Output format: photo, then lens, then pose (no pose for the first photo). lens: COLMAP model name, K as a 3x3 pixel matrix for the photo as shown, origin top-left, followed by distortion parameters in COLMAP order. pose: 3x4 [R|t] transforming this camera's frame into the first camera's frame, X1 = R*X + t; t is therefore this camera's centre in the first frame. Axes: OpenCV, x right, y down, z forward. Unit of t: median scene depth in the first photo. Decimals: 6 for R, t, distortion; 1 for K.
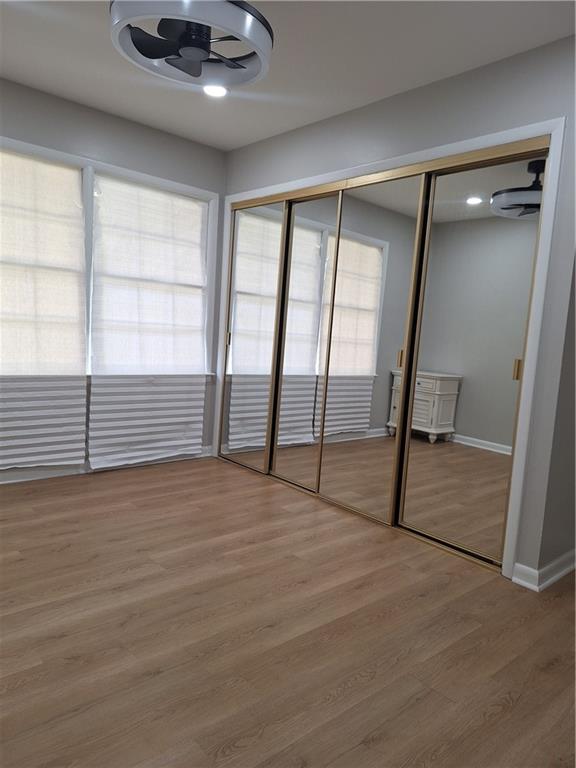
lens RADIAL K [[520.7, 0, 291.3], [0, 520.7, 383.9], [0, 0, 1]] dist [0.049302, -0.046954]
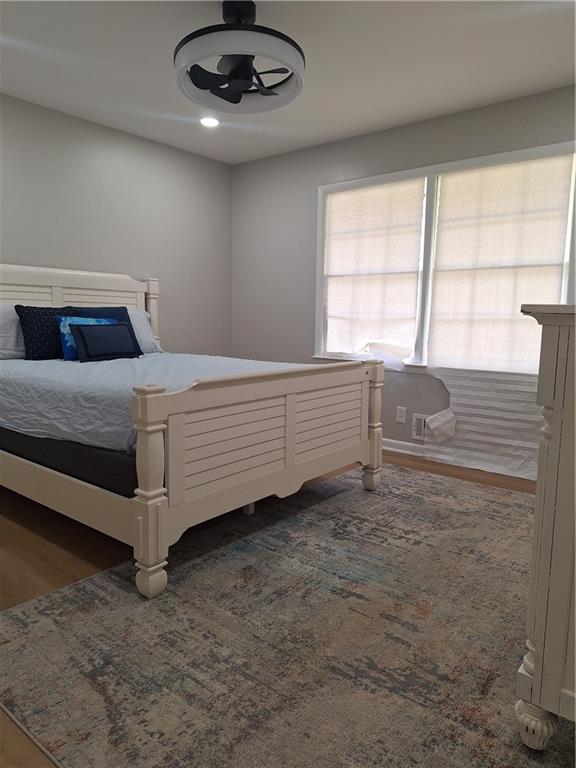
lens RADIAL K [[520.7, 0, 291.3], [0, 520.7, 383.9], [0, 0, 1]] dist [0.049302, -0.046954]
pose [[0.152607, 0.059028, -0.986523, 0.705868], [-0.087056, 0.995137, 0.046077, -0.007569], [0.984445, 0.078851, 0.157003, 0.632092]]
